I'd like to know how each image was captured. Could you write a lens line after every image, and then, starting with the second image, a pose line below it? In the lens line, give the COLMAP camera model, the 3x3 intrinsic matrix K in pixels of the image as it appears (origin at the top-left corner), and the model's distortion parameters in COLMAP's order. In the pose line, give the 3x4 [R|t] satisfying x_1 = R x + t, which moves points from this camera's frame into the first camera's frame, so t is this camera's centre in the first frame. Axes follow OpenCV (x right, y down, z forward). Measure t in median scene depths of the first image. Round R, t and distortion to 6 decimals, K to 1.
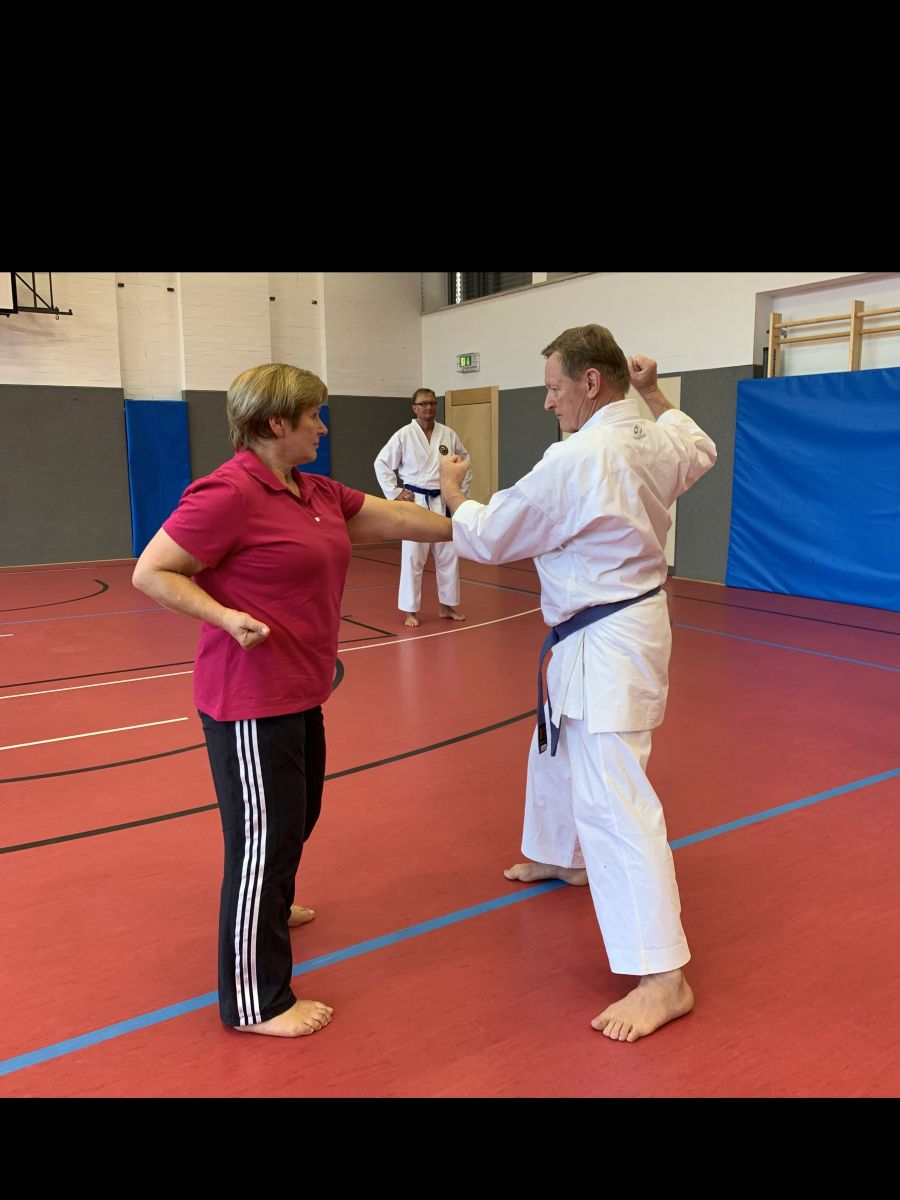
lens RADIAL K [[939.4, 0, 450.1], [0, 939.4, 579.0], [0, 0, 1]] dist [0.033928, -0.054039]
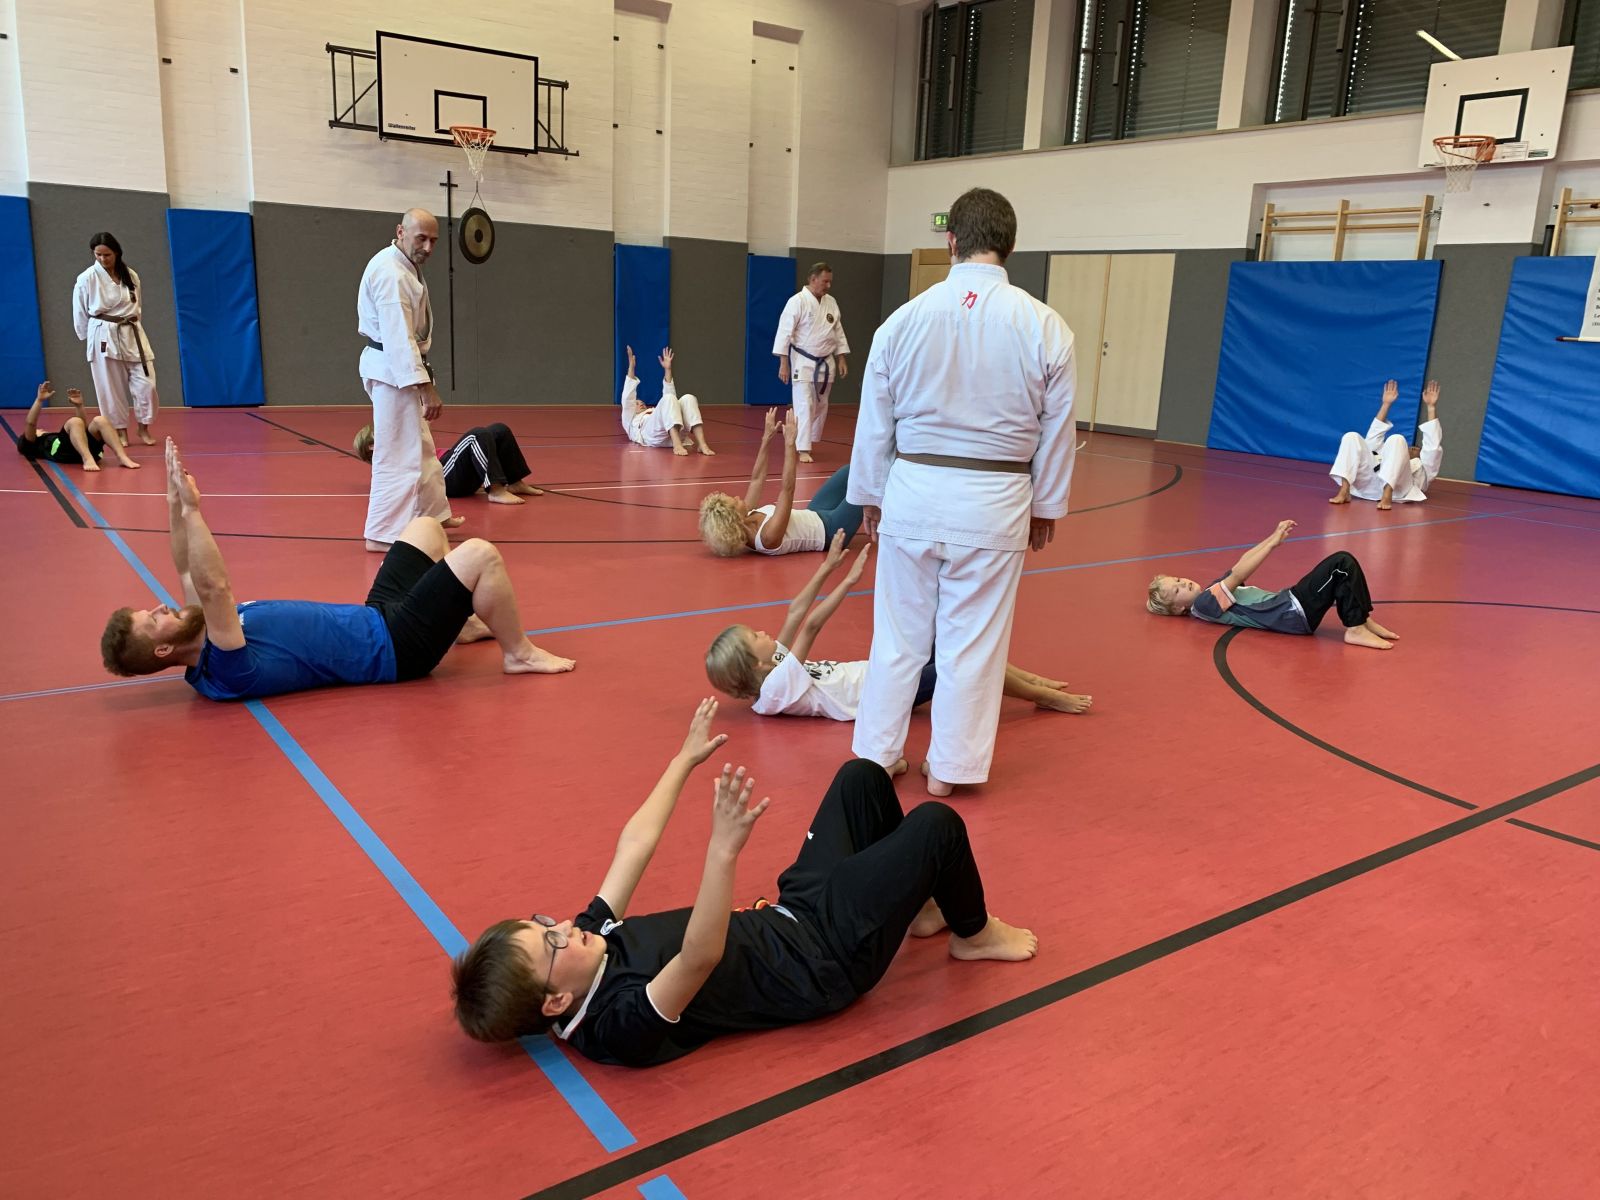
lens RADIAL K [[1252.6, 0, 823.7], [0, 1252.6, 578.8], [0, 0, 1]] dist [0.033928, -0.054039]
pose [[0.996656, 0.035142, 0.073772, -0.267633], [-0.040673, 0.996364, 0.074862, 0.070172], [-0.070873, -0.077612, 0.994461, -0.466600]]
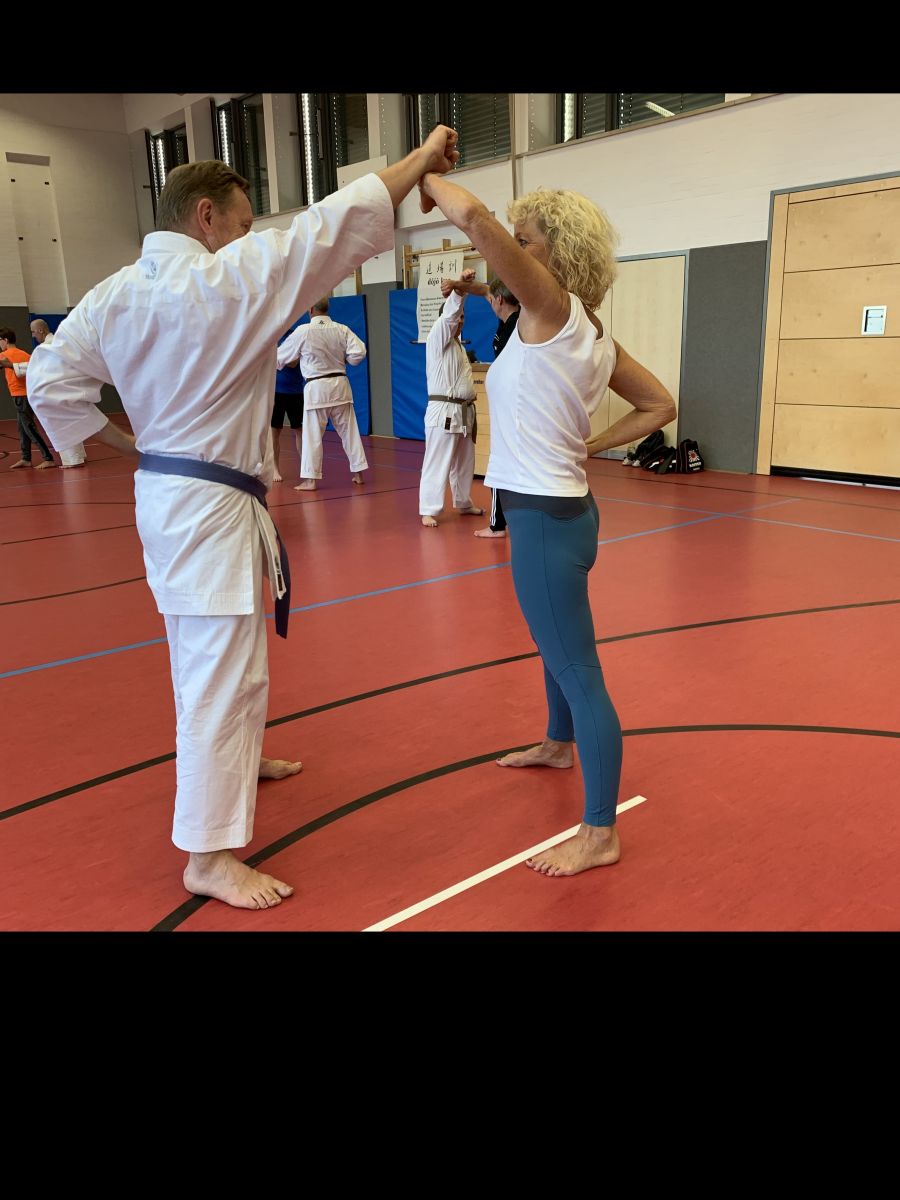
lens RADIAL K [[939.4, 0, 478.6], [0, 939.4, 612.2], [0, 0, 1]] dist [0.033928, -0.054039]
pose [[0.991560, -0.044673, 0.121712, 0.414102], [0.027456, 0.989823, 0.139628, 0.114080], [-0.126711, -0.135108, 0.982695, -0.784607]]
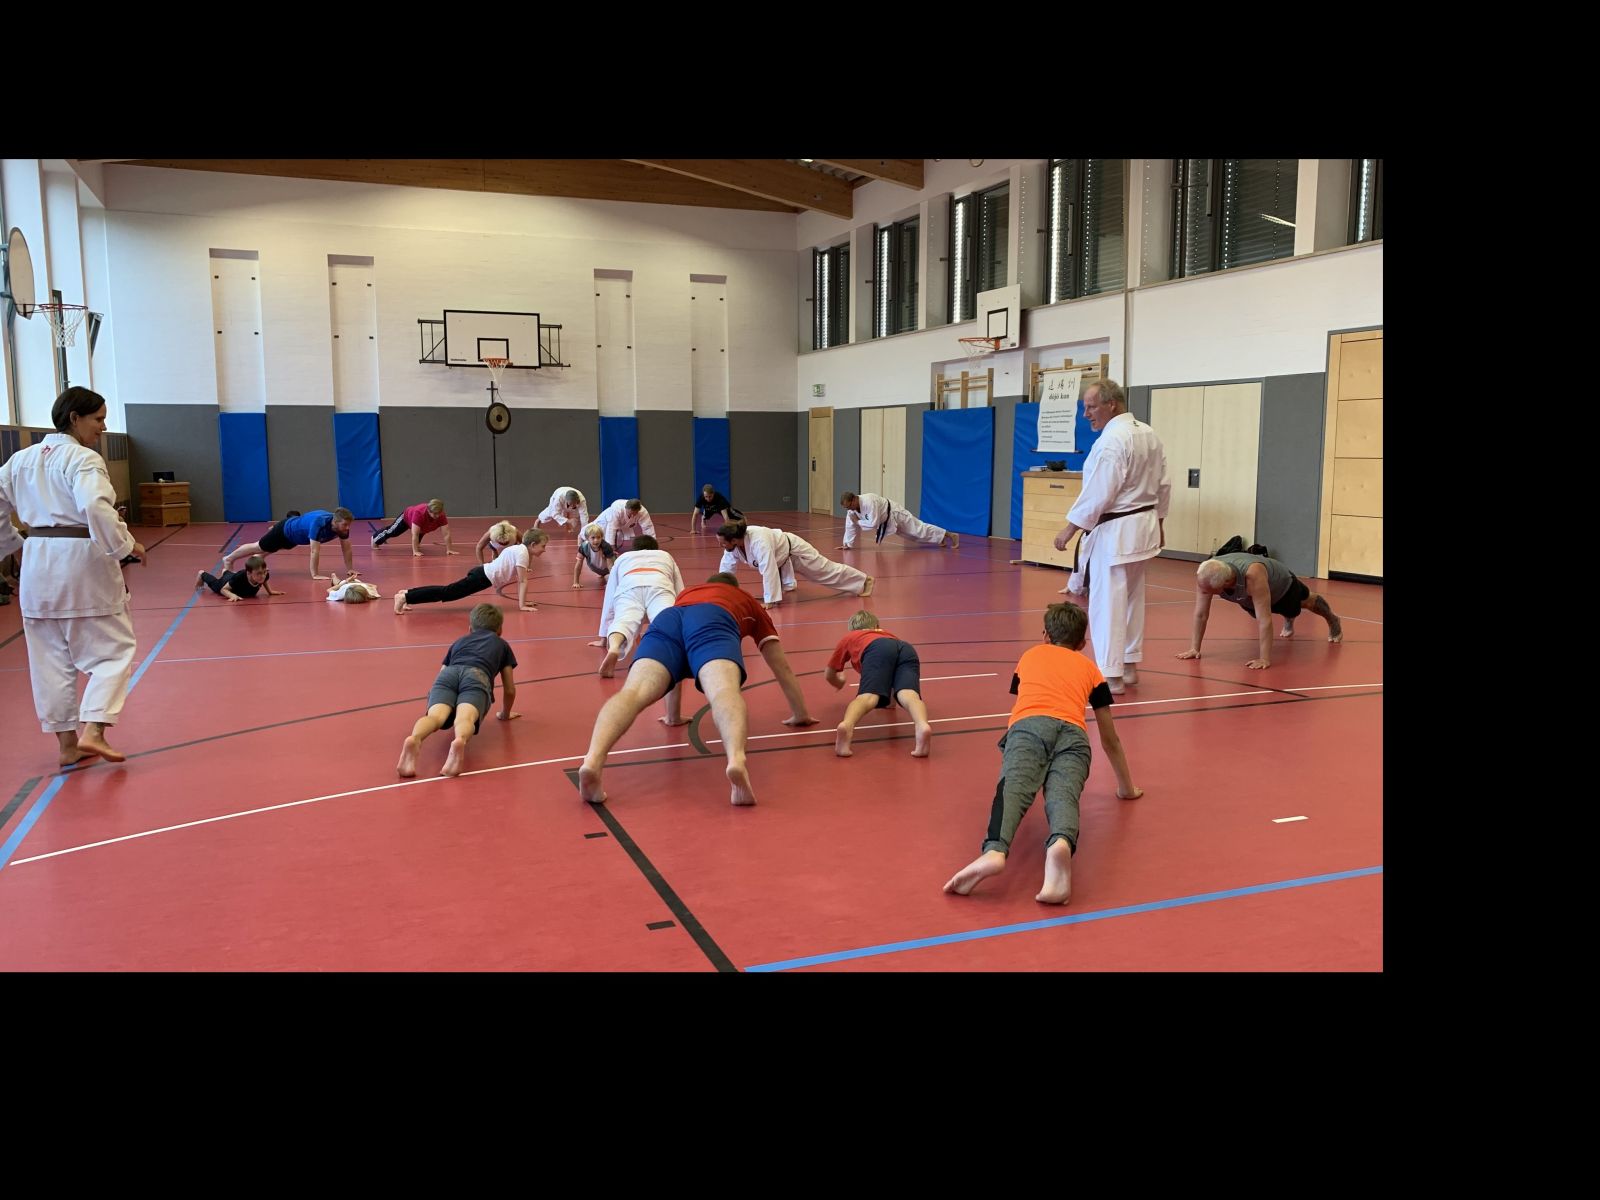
lens RADIAL K [[1252.6, 0, 799.3], [0, 1252.6, 640.9], [0, 0, 1]] dist [0.033928, -0.054039]
pose [[0.981809, 0.035070, -0.186603, 0.525175], [-0.031605, 0.999269, 0.021512, 0.178312], [0.187221, -0.015223, 0.982200, -1.364013]]
